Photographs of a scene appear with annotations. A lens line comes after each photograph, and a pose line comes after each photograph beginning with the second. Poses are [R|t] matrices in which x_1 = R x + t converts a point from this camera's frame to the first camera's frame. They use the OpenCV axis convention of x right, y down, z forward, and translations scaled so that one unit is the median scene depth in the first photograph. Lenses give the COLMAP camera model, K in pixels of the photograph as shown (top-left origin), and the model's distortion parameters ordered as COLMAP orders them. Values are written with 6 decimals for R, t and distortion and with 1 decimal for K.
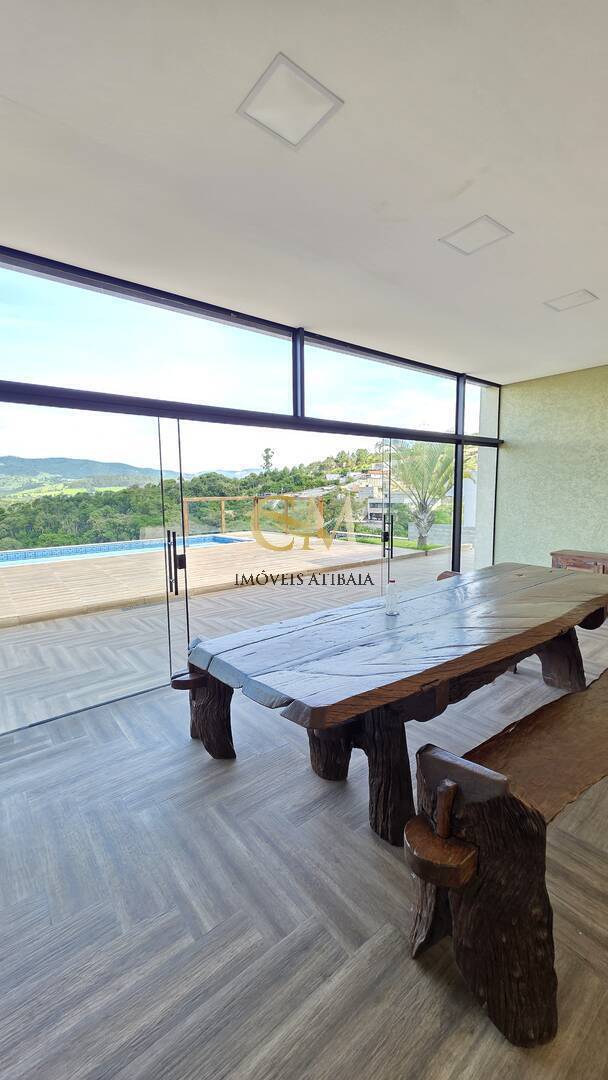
lens RADIAL K [[430.8, 0, 307.9], [0, 430.8, 541.1], [0, 0, 1]] dist [0.005533, 0.000136]
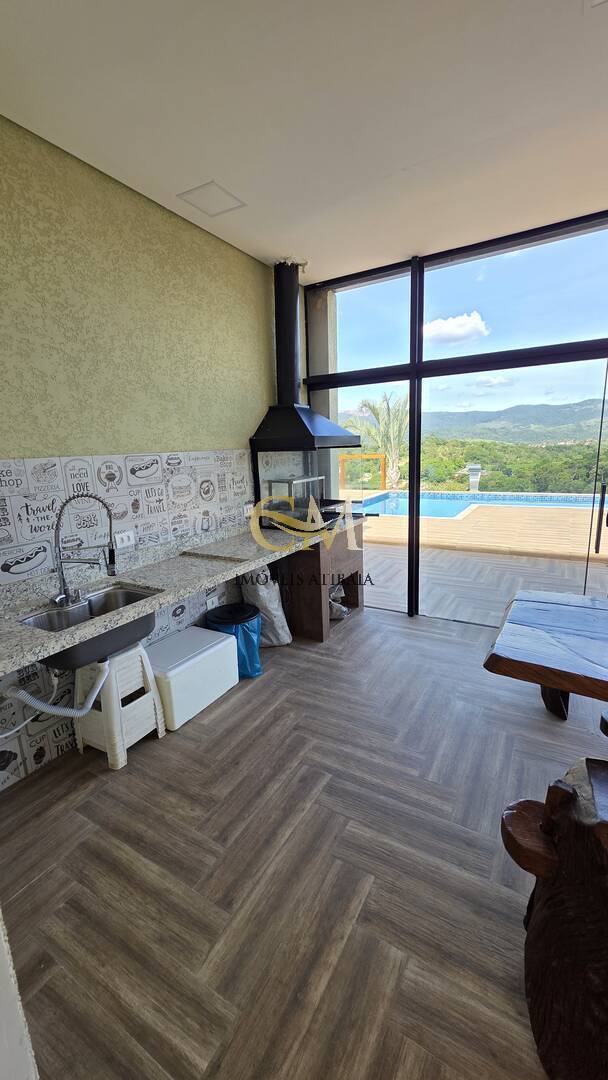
lens RADIAL K [[430.8, 0, 307.7], [0, 430.8, 540.2], [0, 0, 1]] dist [0.005533, 0.000136]
pose [[0.358826, 0.196785, -0.912425, 0.605750], [-0.081361, 0.980397, 0.179448, -0.038810], [0.929852, 0.009845, 0.367803, 0.122231]]
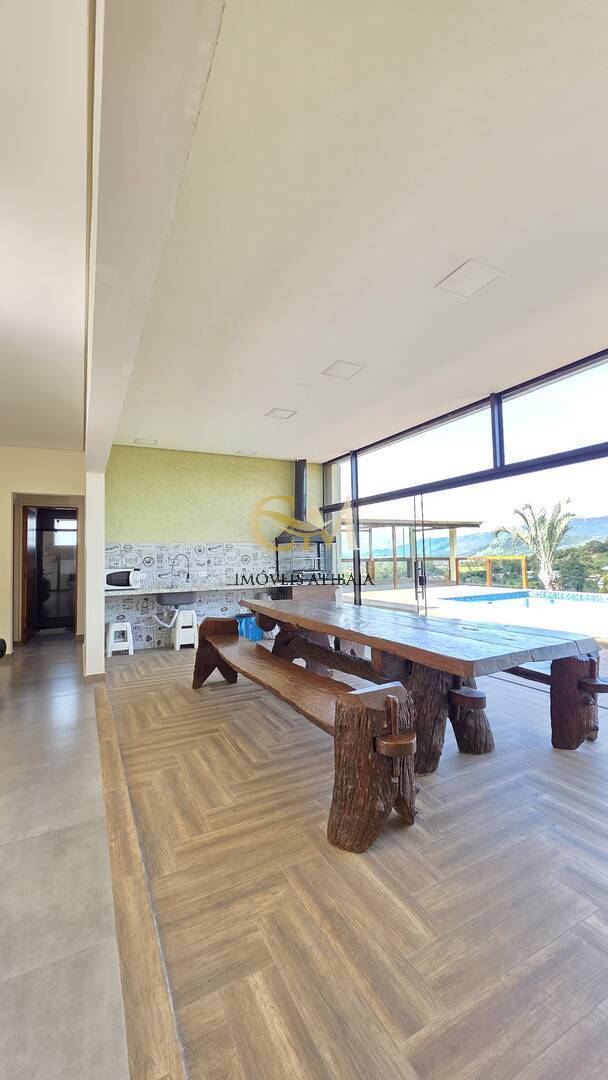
lens RADIAL K [[430.8, 0, 308.6], [0, 430.8, 537.6], [0, 0, 1]] dist [0.005533, 0.000136]
pose [[-0.180414, -0.031856, -0.983075, 2.779226], [-0.099166, 0.994972, -0.014043, -0.097702], [0.978579, 0.094954, -0.182666, 1.755627]]
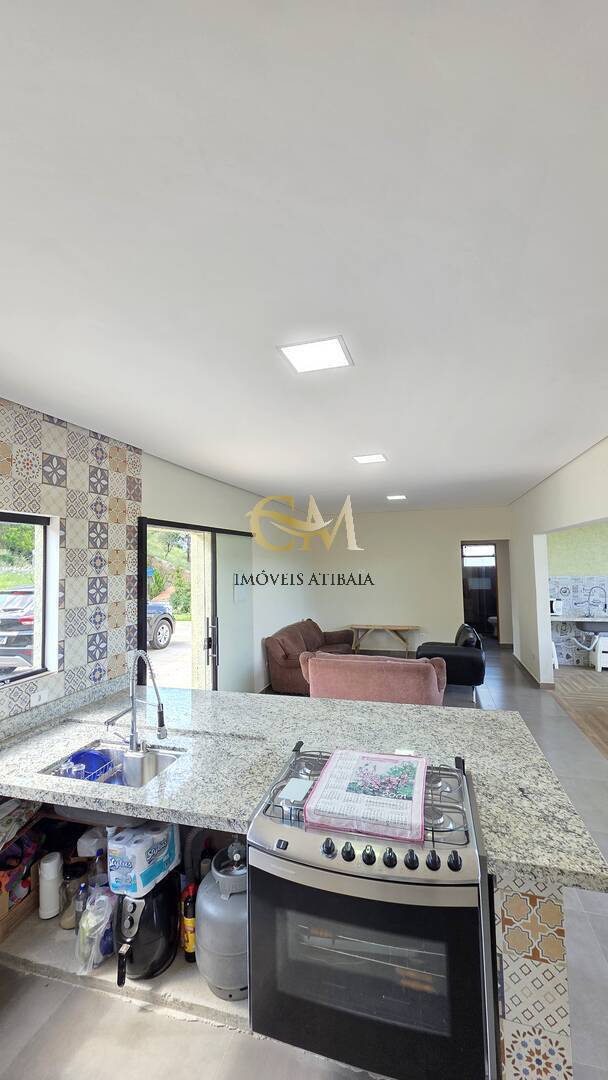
lens RADIAL K [[430.8, 0, 310.5], [0, 430.8, 539.8], [0, 0, 1]] dist [0.005533, 0.000136]
pose [[-0.807731, -0.003898, -0.589538, 4.103886], [-0.047031, 0.997217, 0.057844, -0.476842], [0.587672, 0.074449, -0.805667, 1.730860]]
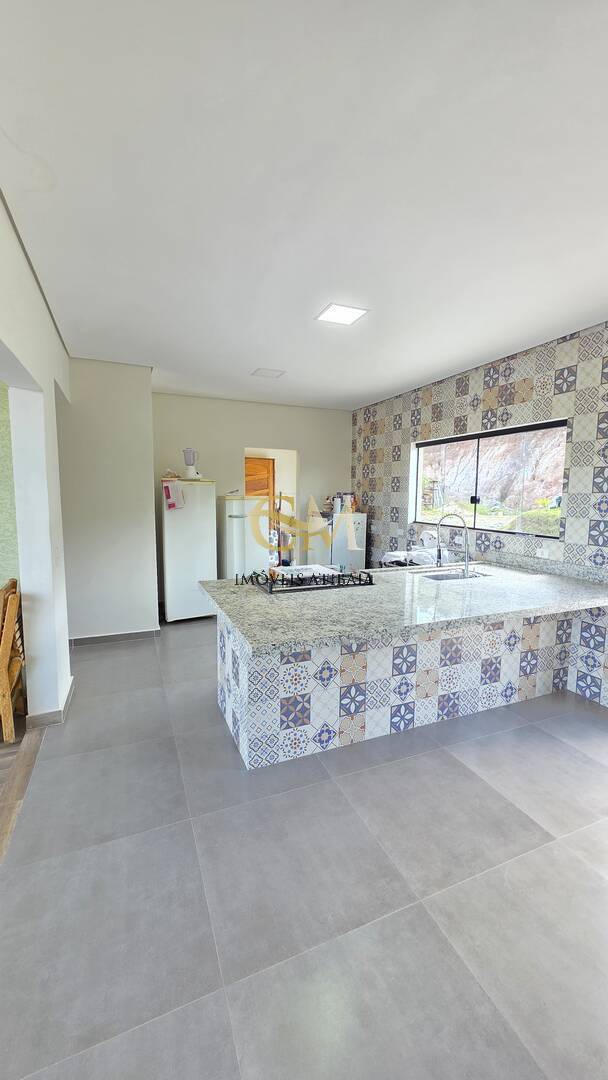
lens RADIAL K [[430.8, 0, 307.9], [0, 430.8, 539.8], [0, 0, 1]] dist [0.005533, 0.000136]
pose [[0.265097, -0.094138, 0.959615, 1.610390], [0.109665, 0.991709, 0.066991, -0.126923], [-0.957965, 0.087477, 0.273222, 0.511482]]
